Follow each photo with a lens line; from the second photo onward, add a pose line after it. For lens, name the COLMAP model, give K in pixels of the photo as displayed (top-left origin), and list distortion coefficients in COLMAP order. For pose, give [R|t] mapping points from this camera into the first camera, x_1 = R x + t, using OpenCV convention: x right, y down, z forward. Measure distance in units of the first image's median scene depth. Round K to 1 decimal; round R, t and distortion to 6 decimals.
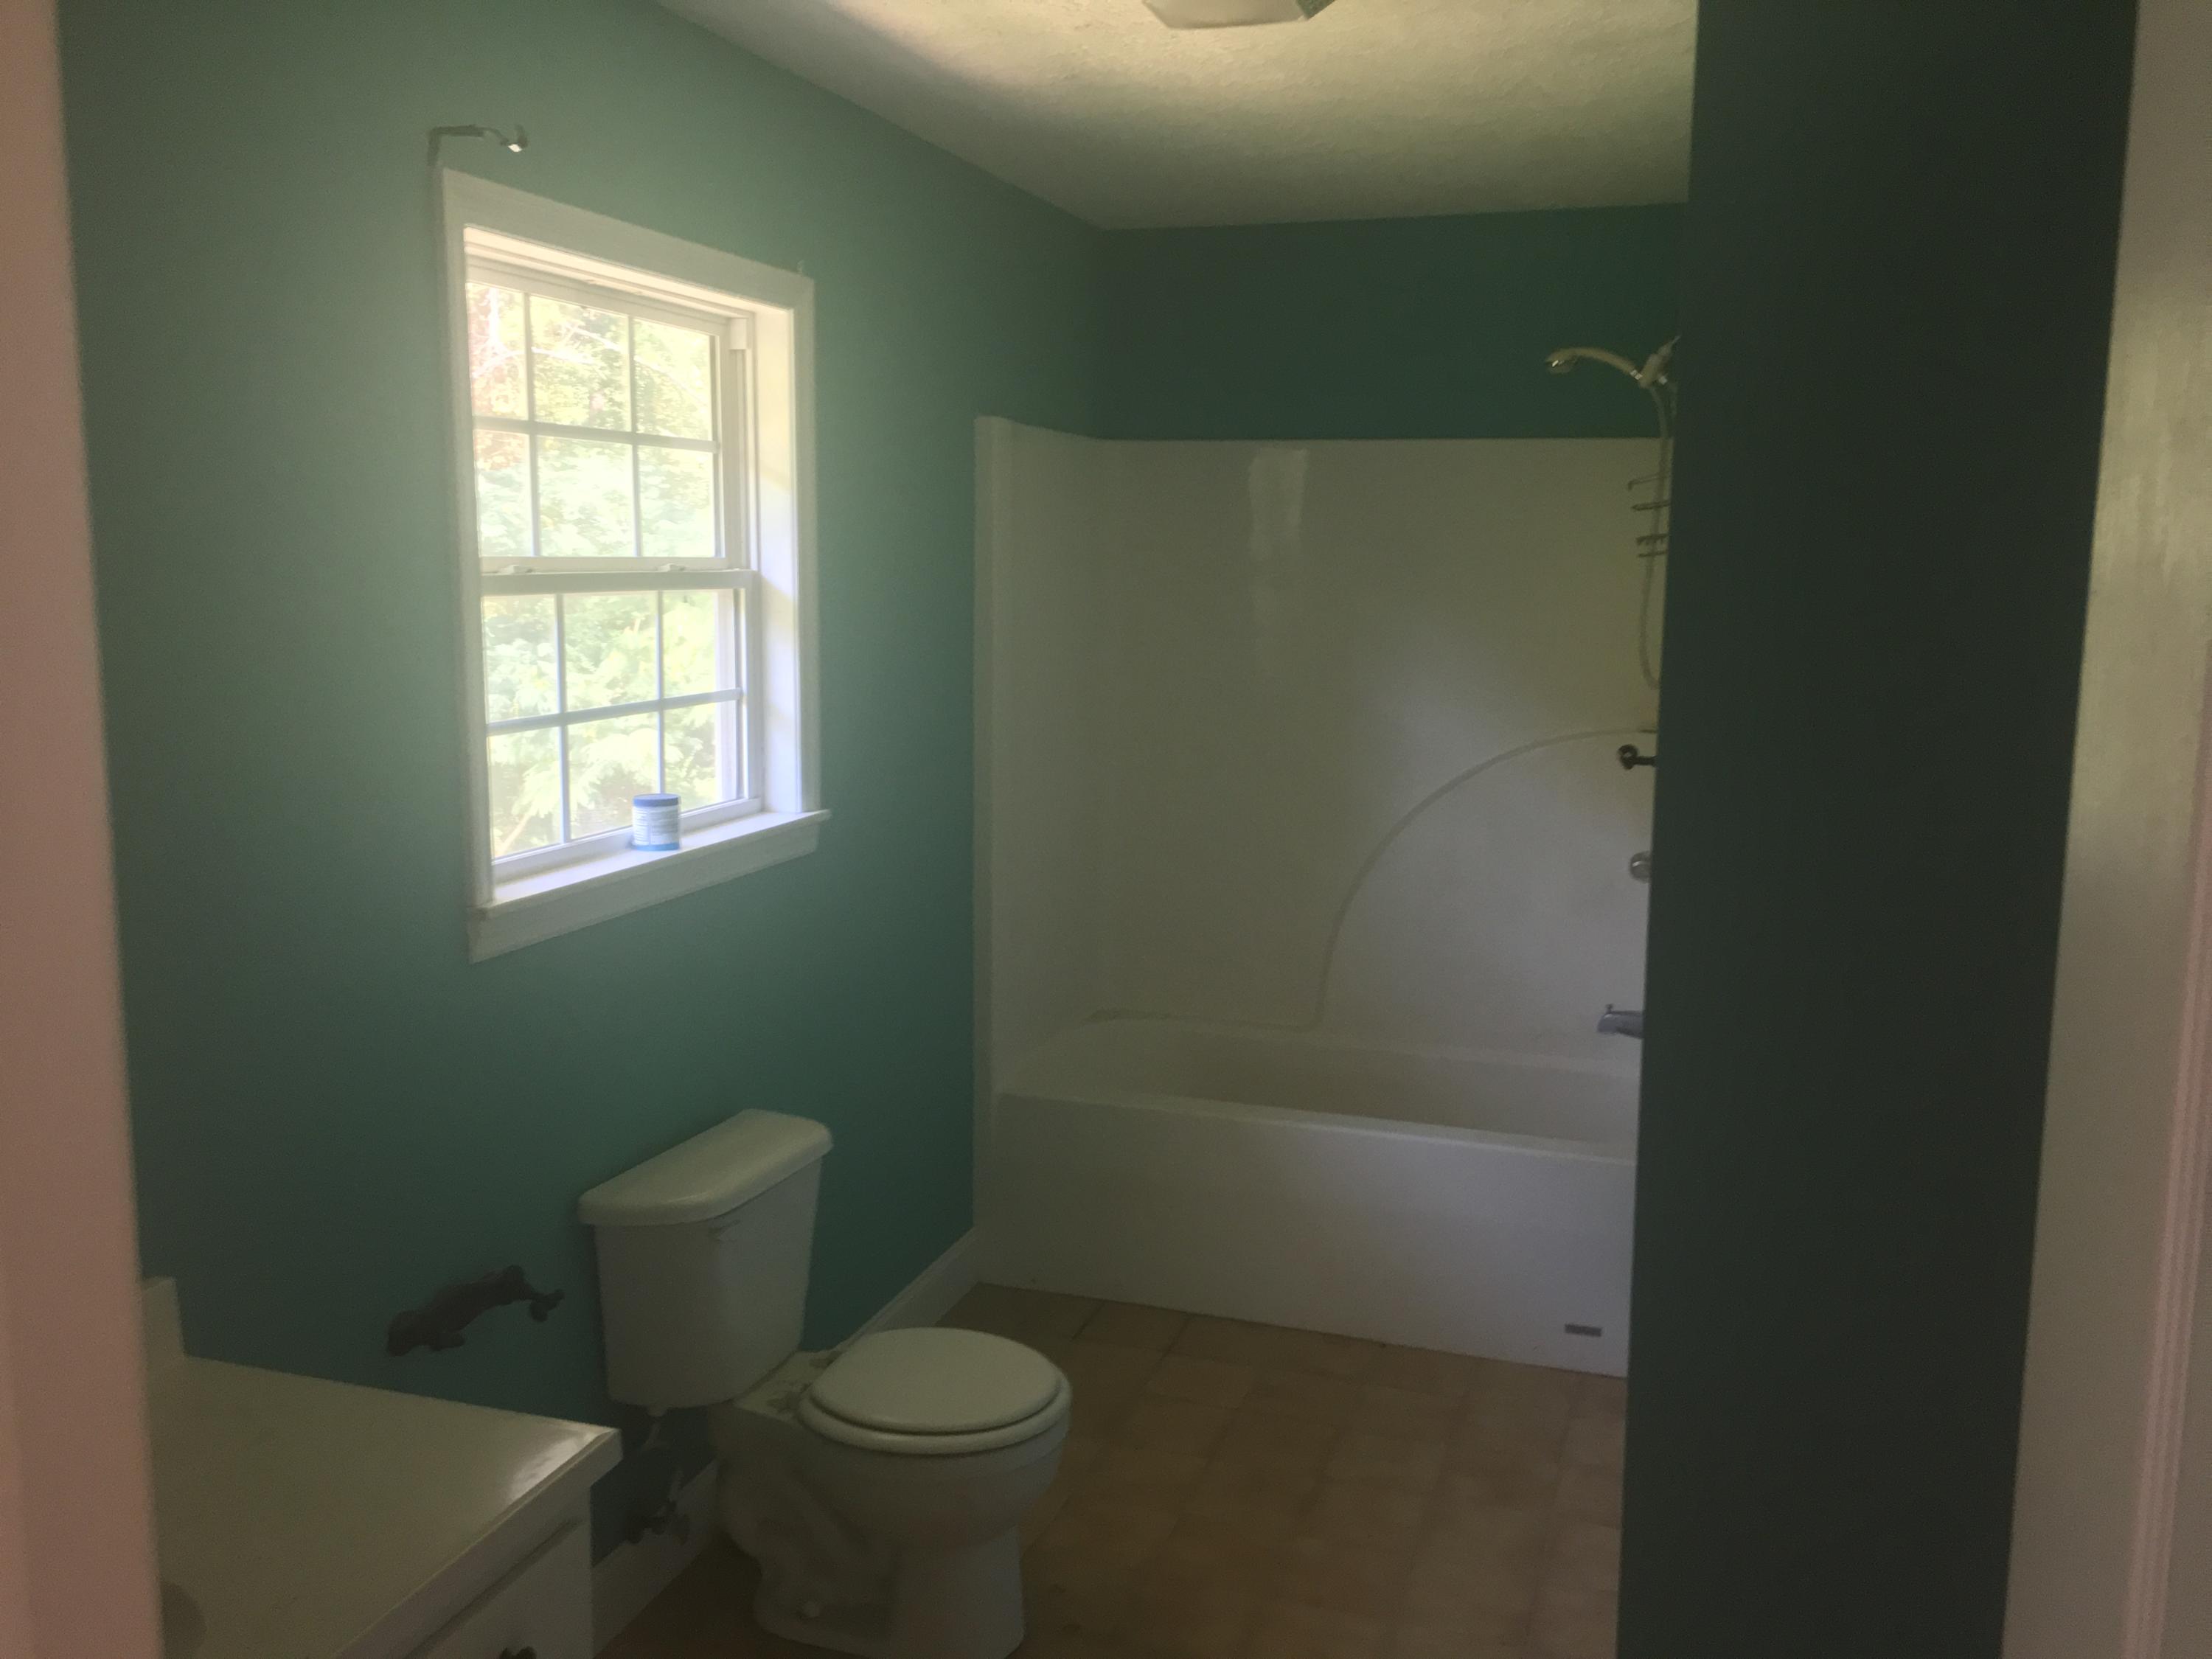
lens RADIAL K [[1962.3, 0, 1106.0], [0, 1962.3, 829.5], [0, 0, 1]] dist [0.001143, 0.003149]
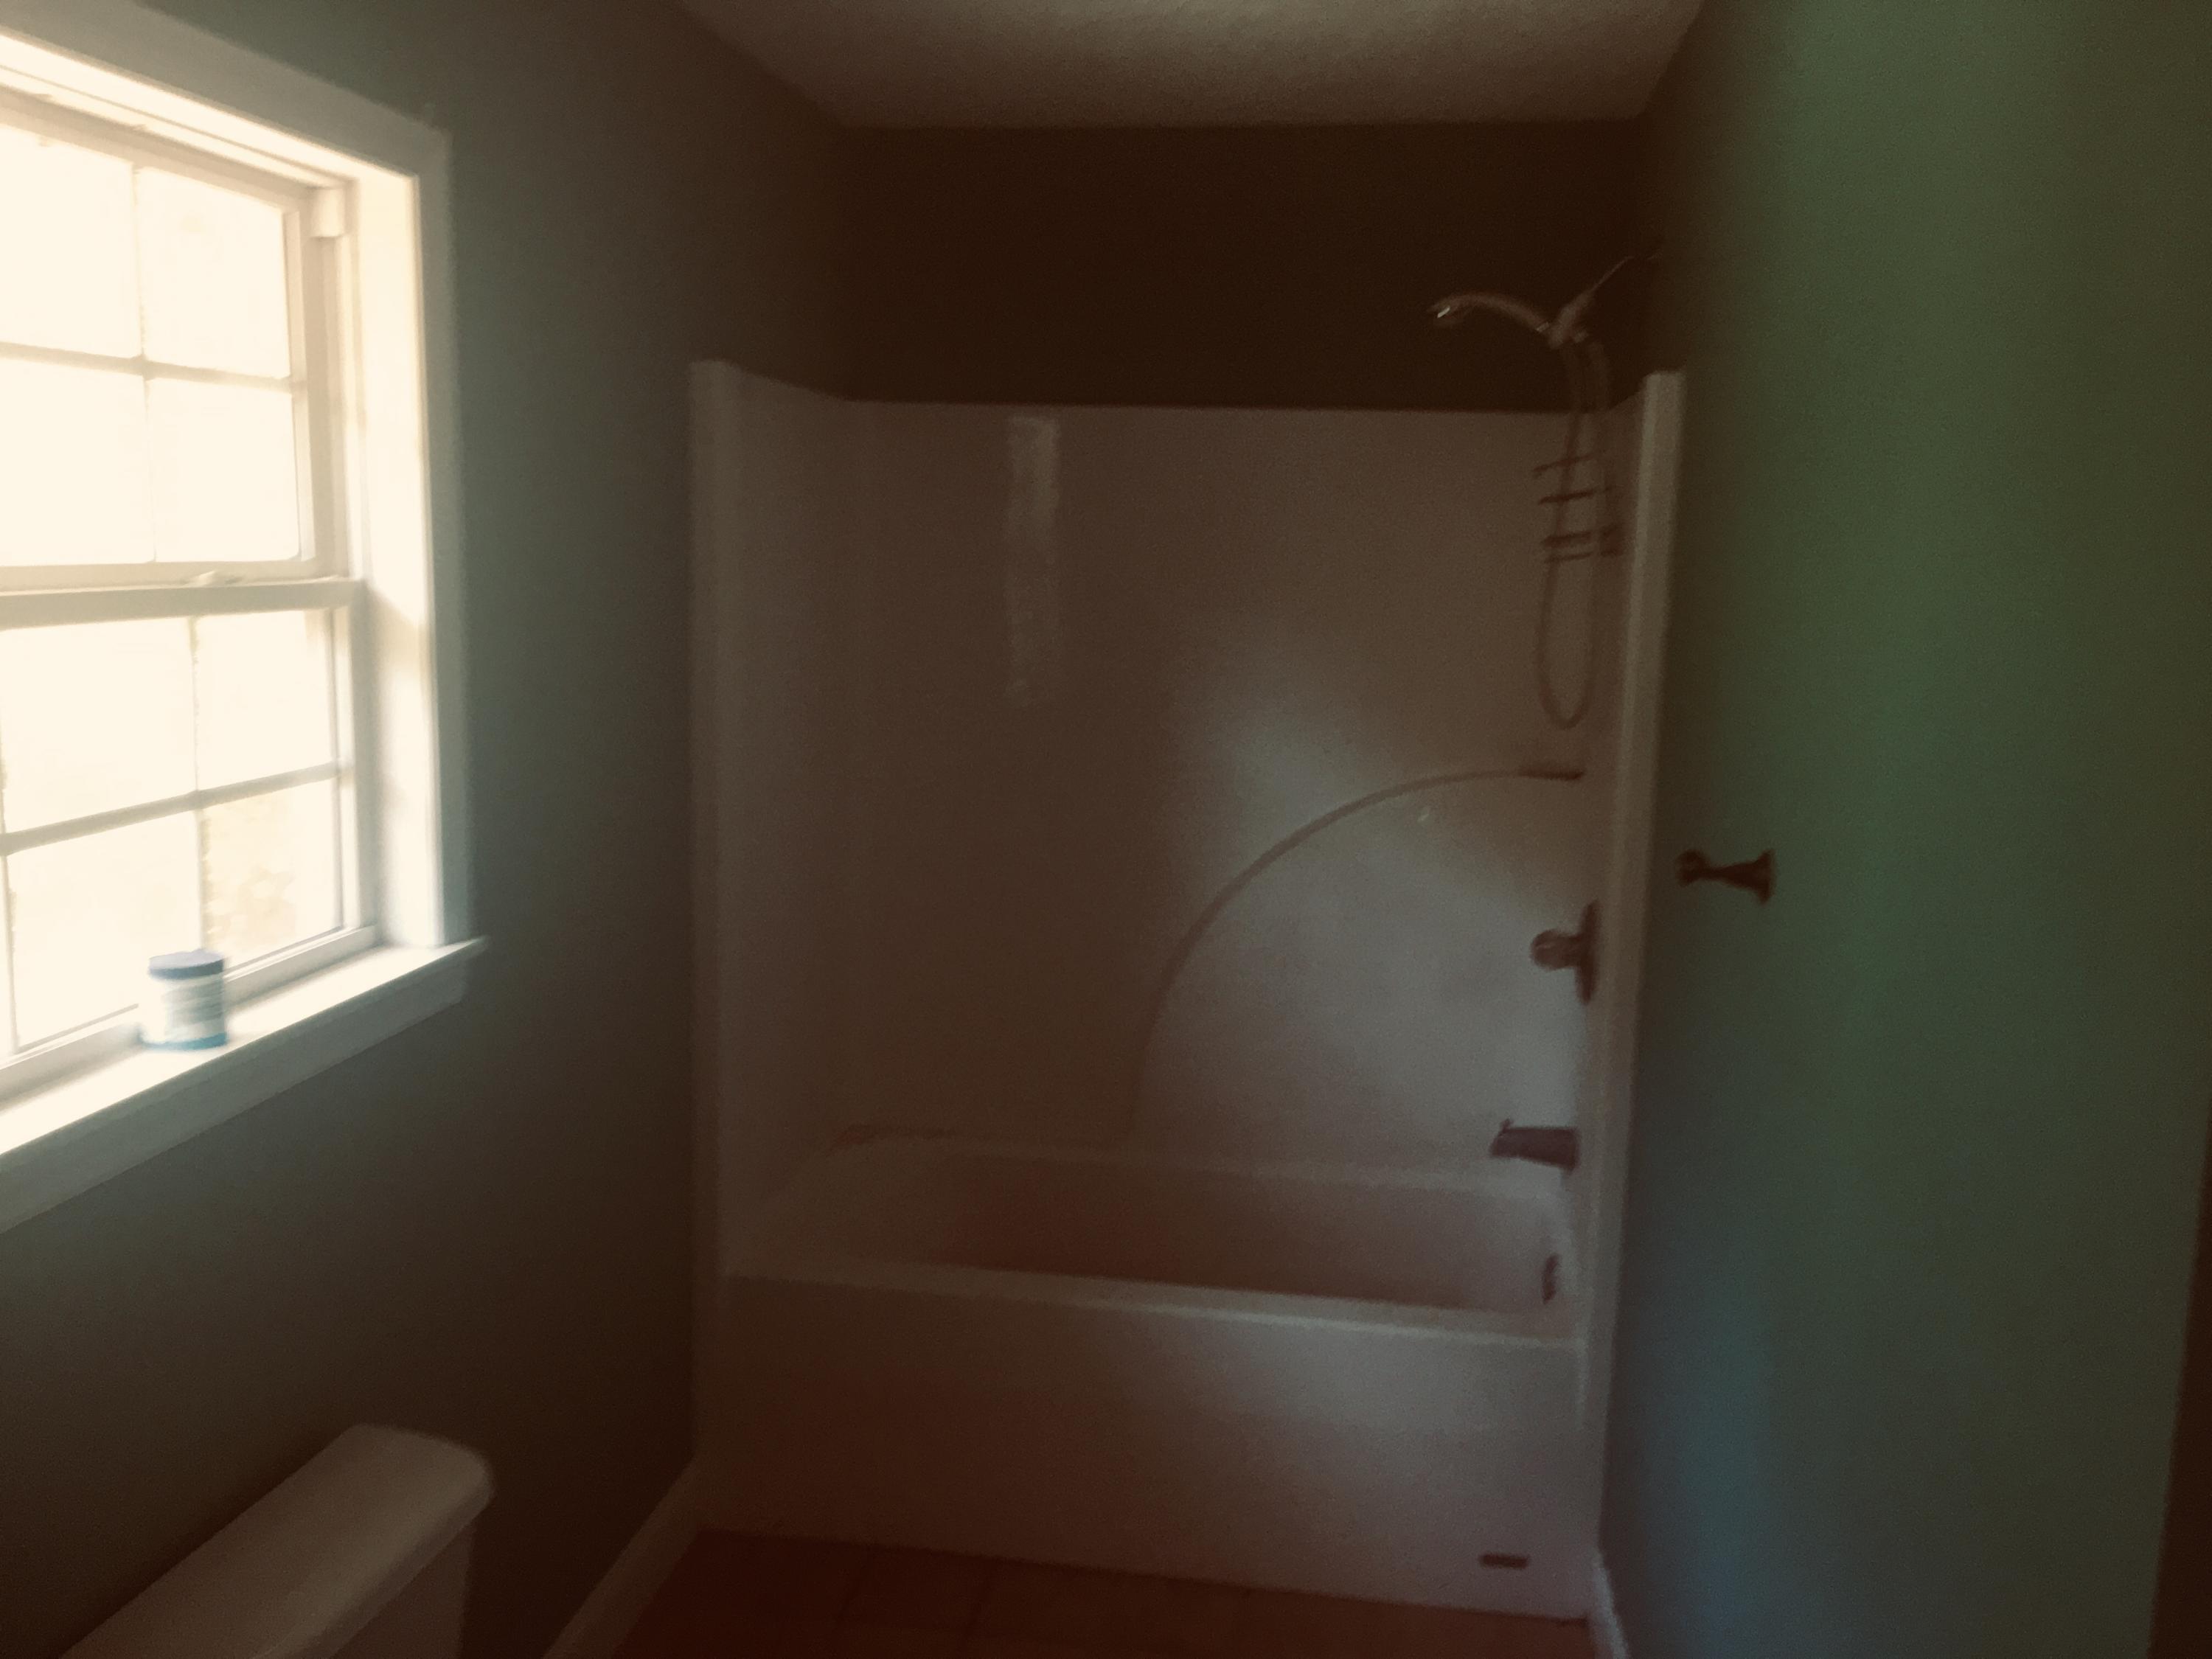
lens RADIAL K [[1975.0, 0, 1106.0], [0, 1975.0, 829.5], [0, 0, 1]] dist [-0.014565, -0.005438]
pose [[0.987154, -0.012701, 0.159264, -0.039335], [0.011277, 0.999888, 0.009845, -0.052134], [-0.159371, -0.007923, 0.987187, 0.309987]]
